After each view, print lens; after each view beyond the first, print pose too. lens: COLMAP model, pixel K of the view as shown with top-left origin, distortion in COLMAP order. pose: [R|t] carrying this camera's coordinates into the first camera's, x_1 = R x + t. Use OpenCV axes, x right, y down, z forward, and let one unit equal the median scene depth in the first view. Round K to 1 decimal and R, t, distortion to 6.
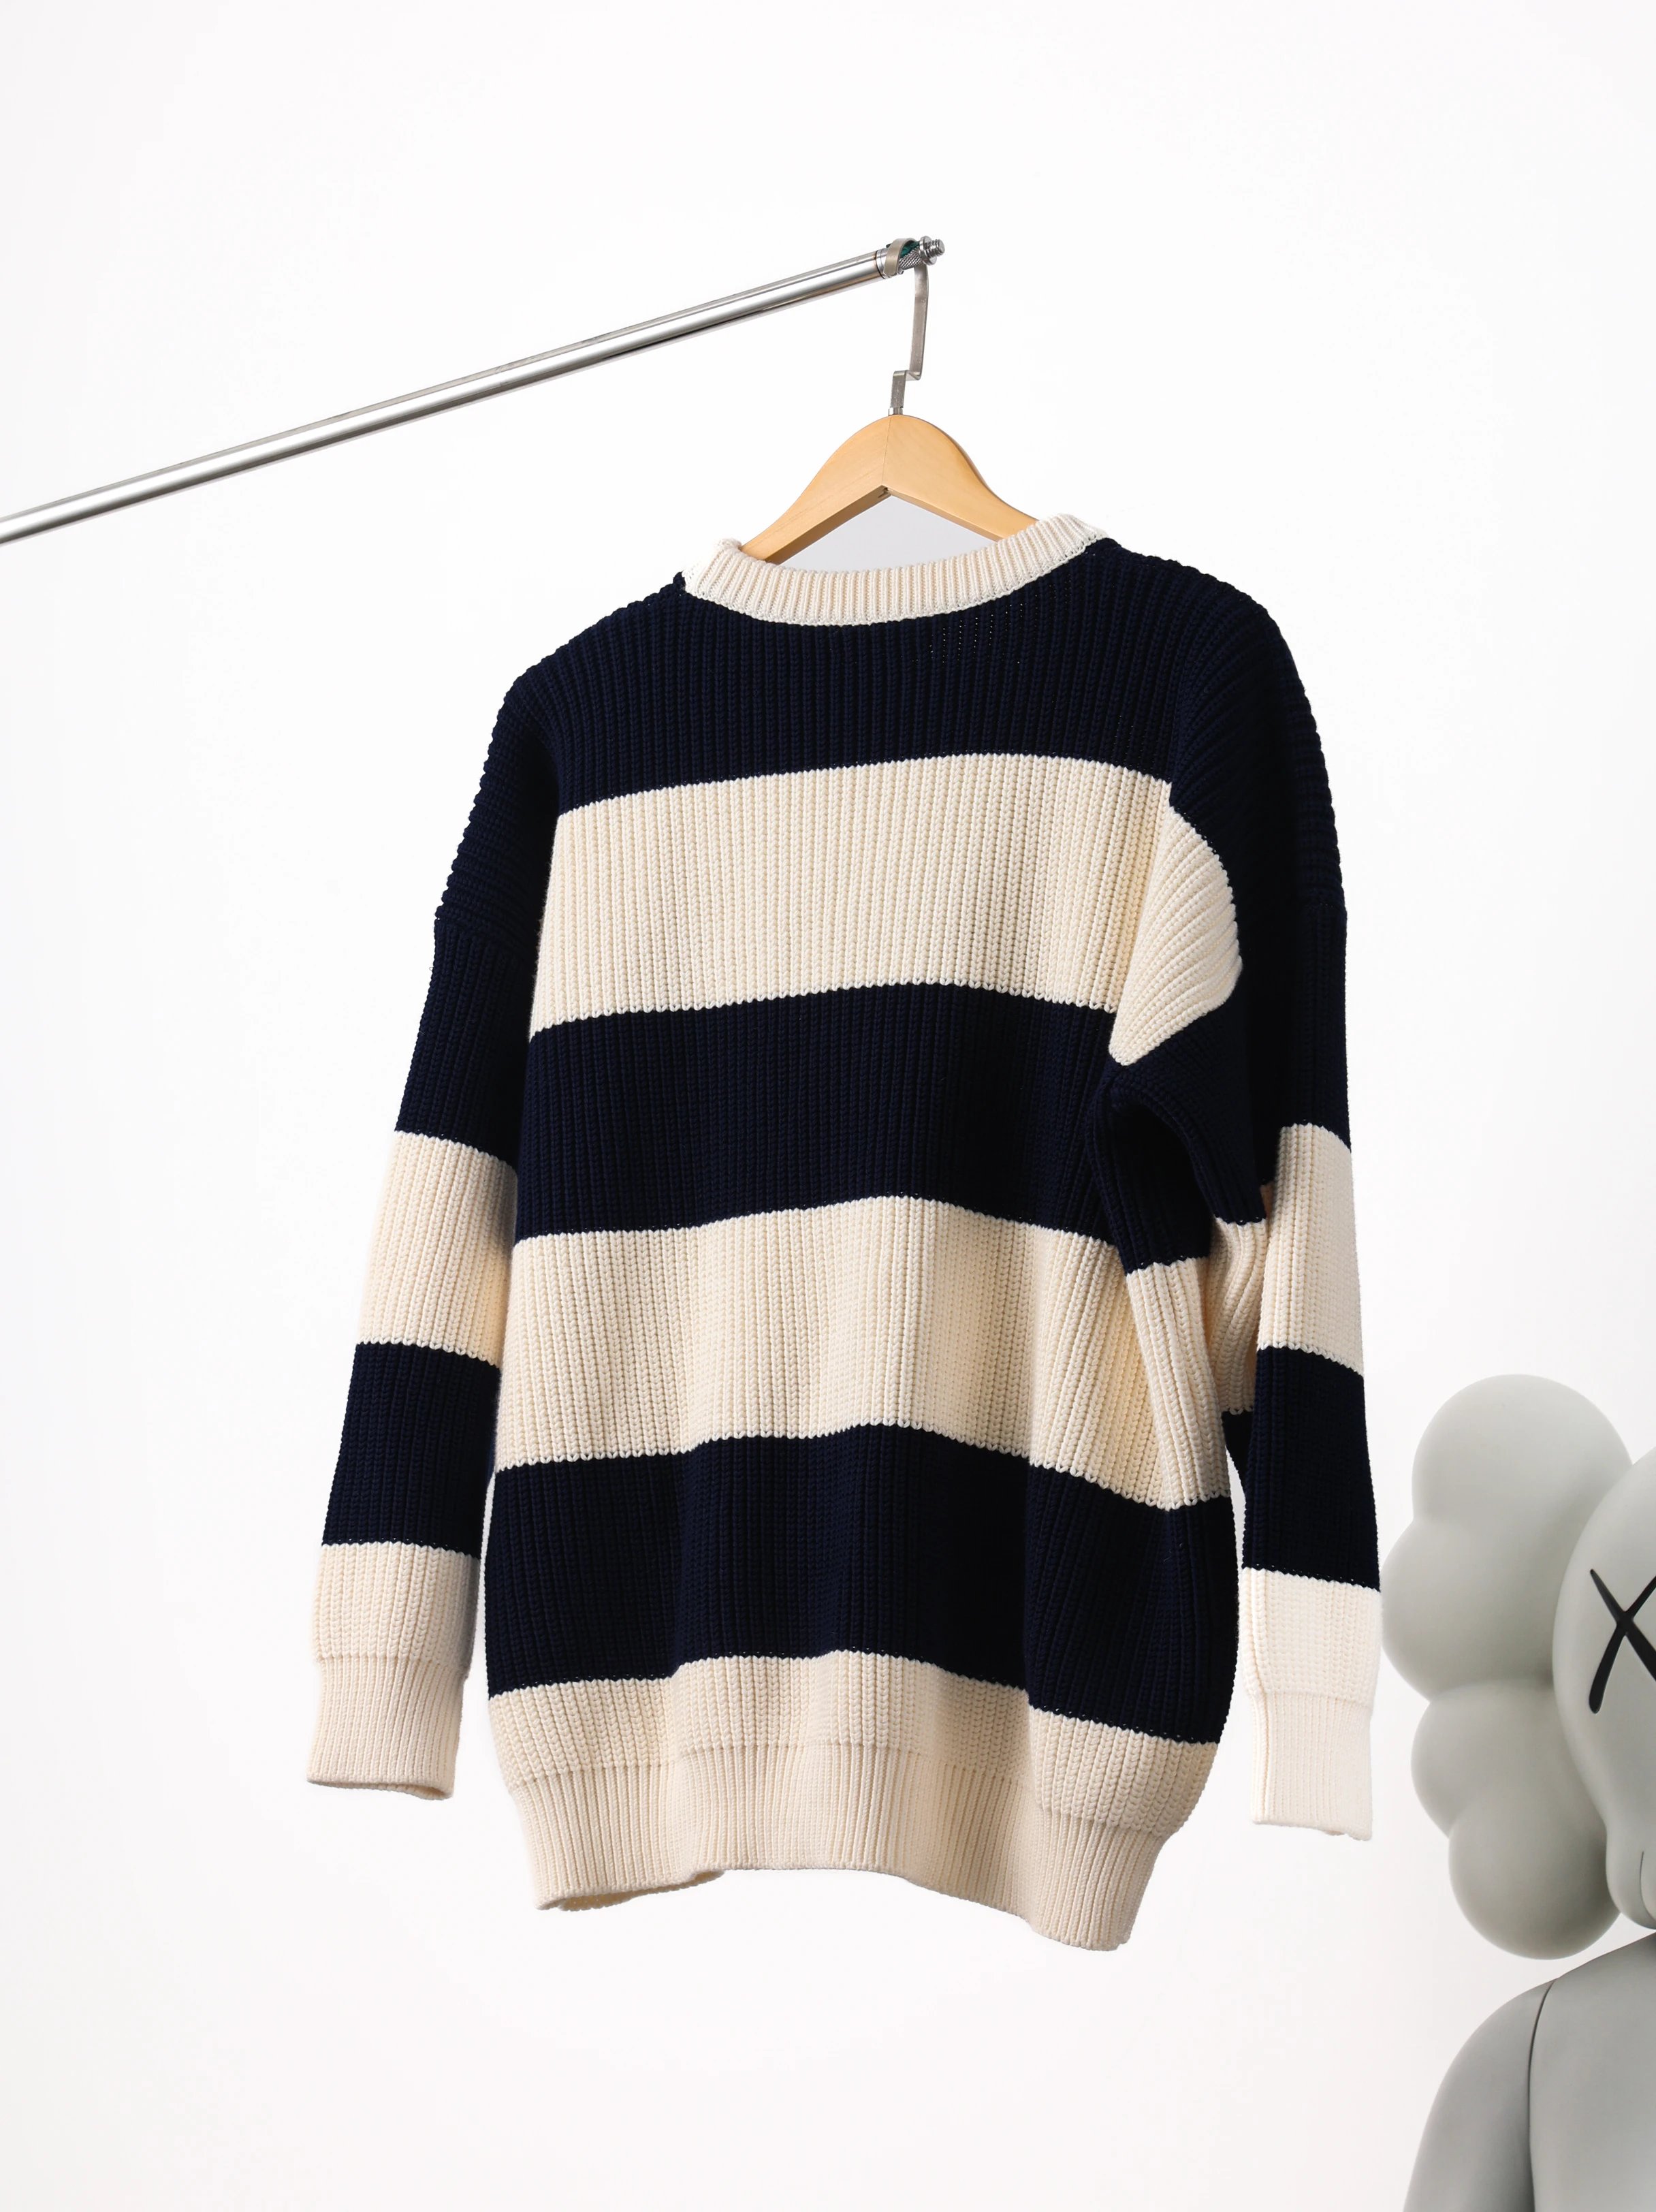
lens RADIAL K [[6046.1, 0, 828.0], [0, 6046.1, 1106.0], [0, 0, 1]] dist [0.755579, -0.403001]
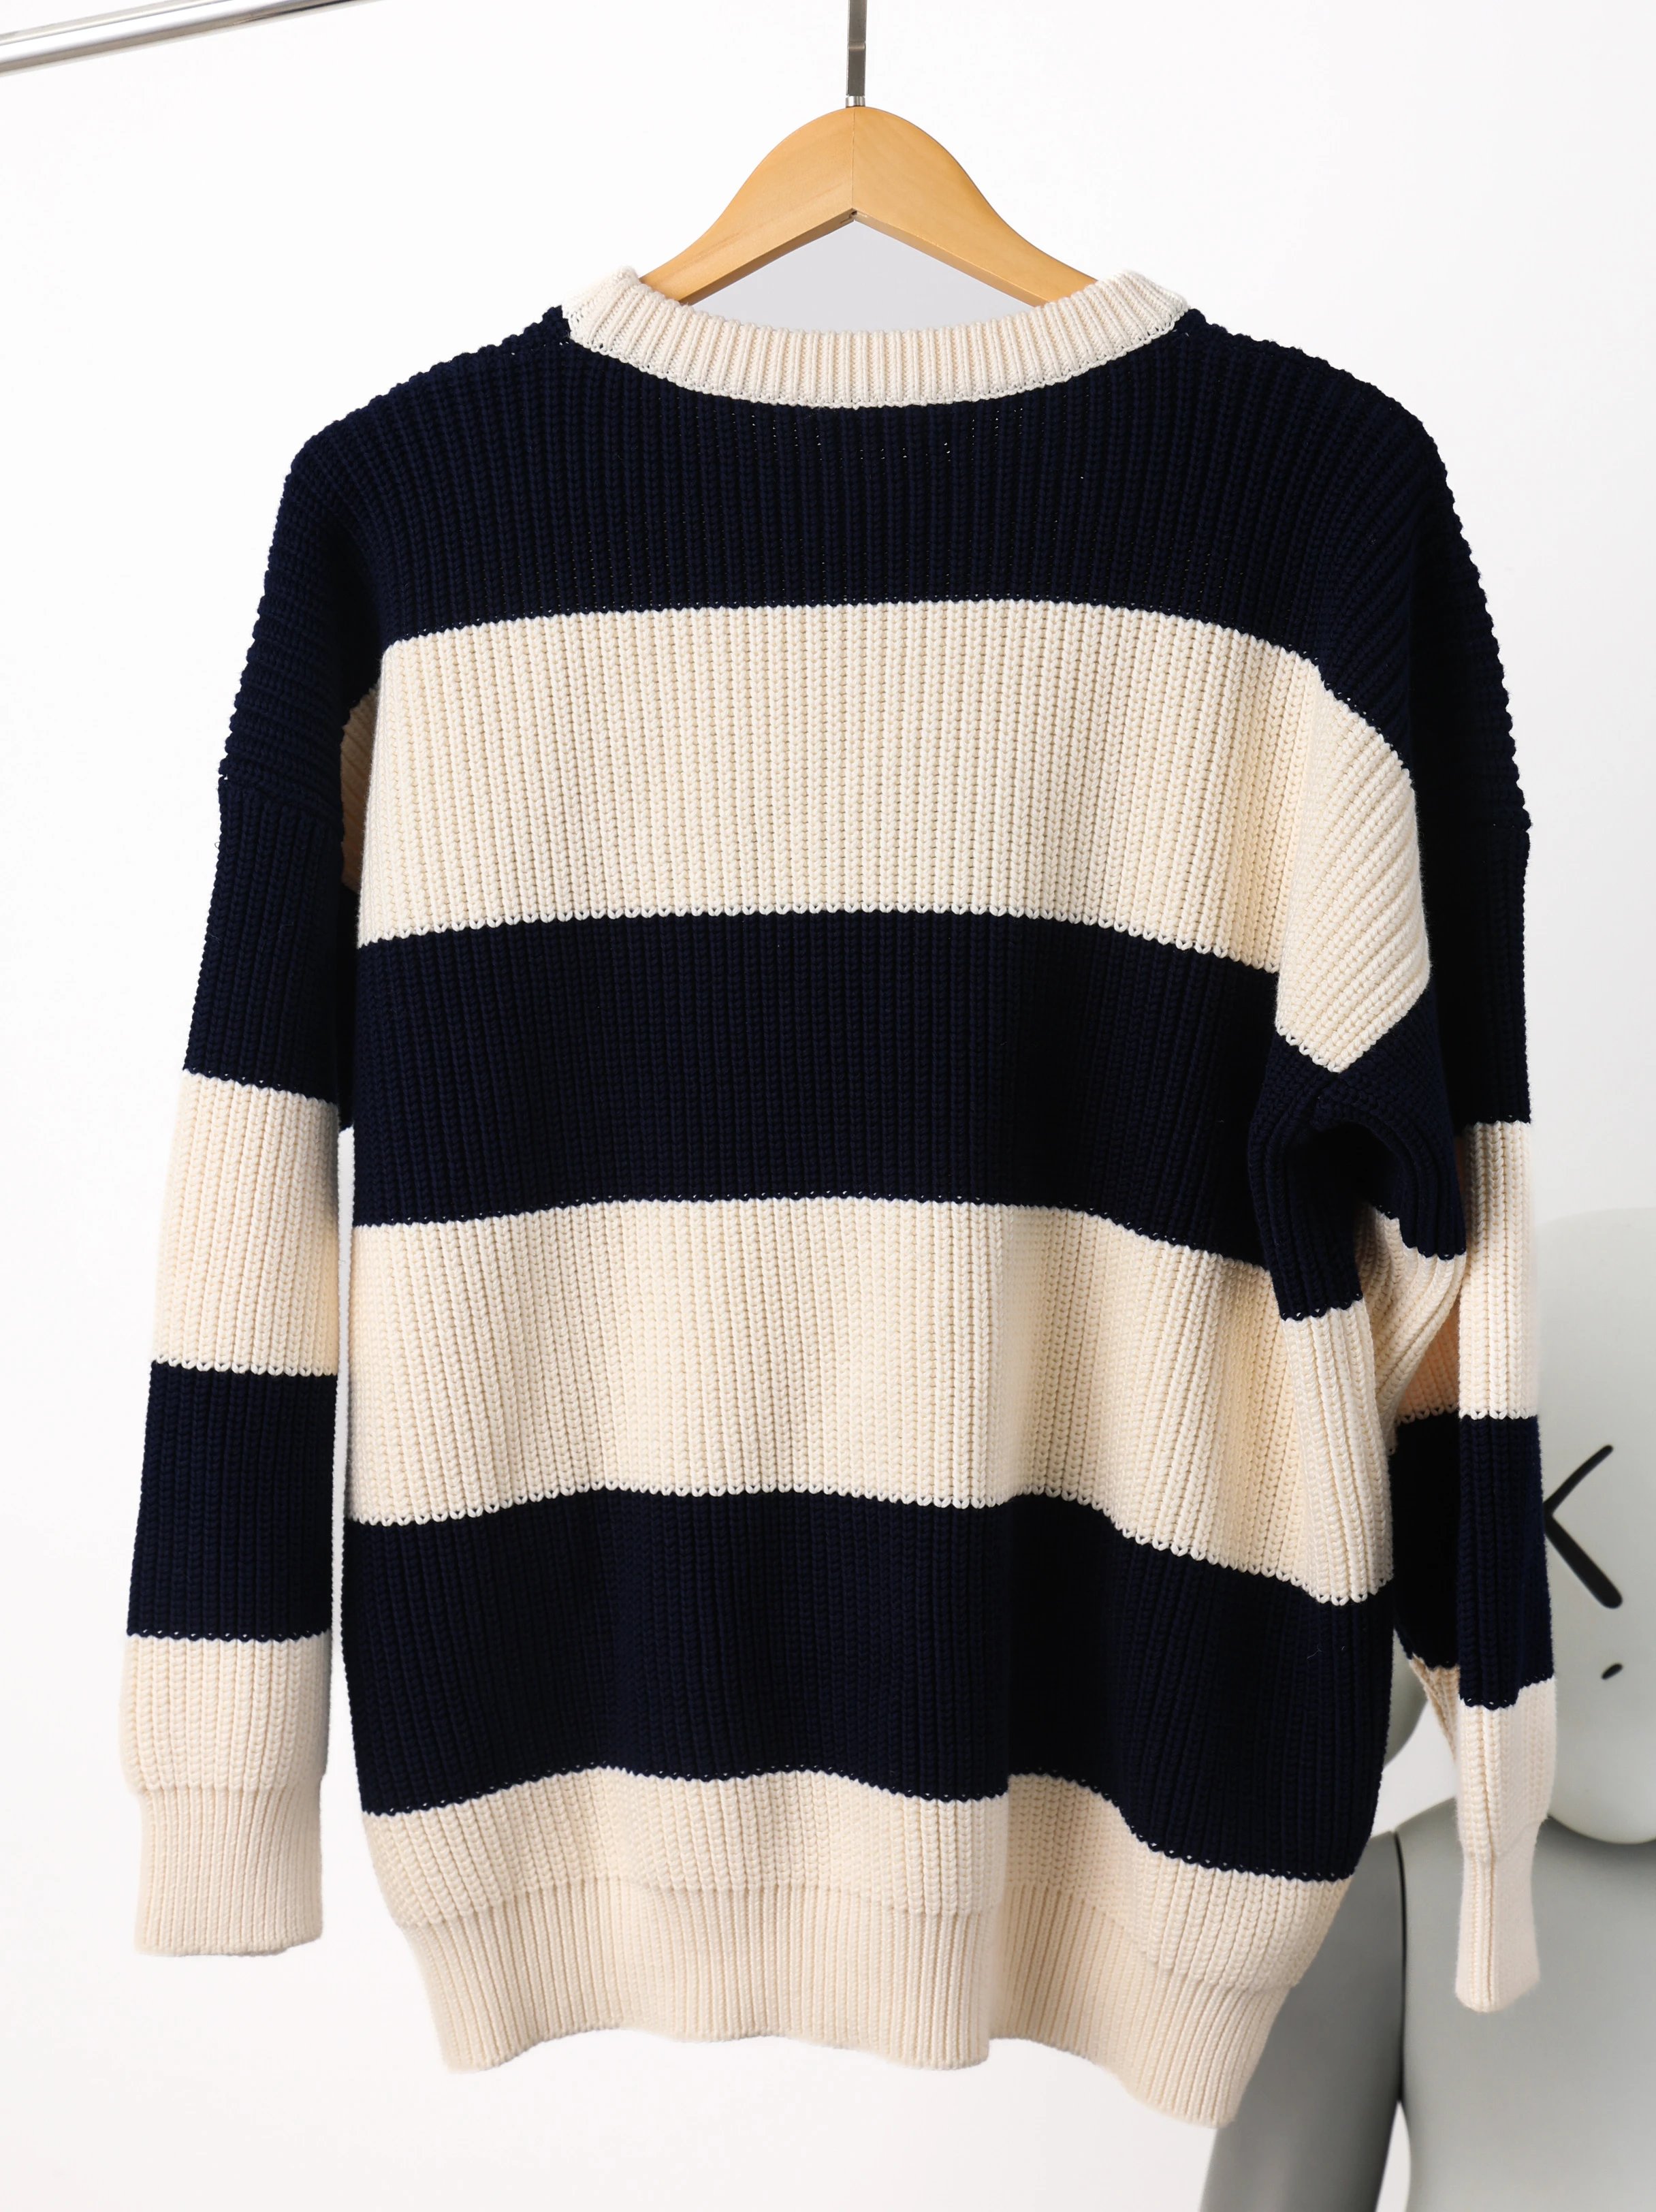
lens RADIAL K [[3413.3, 0, 828.0], [0, 3413.3, 1106.0], [0, 0, 1]] dist [0.159865, 0.200532]
pose [[0.929034, -0.061479, 0.364852, -0.156788], [-0.027804, 0.971710, 0.234533, -0.095715], [-0.368949, -0.228034, 0.901042, 0.607101]]
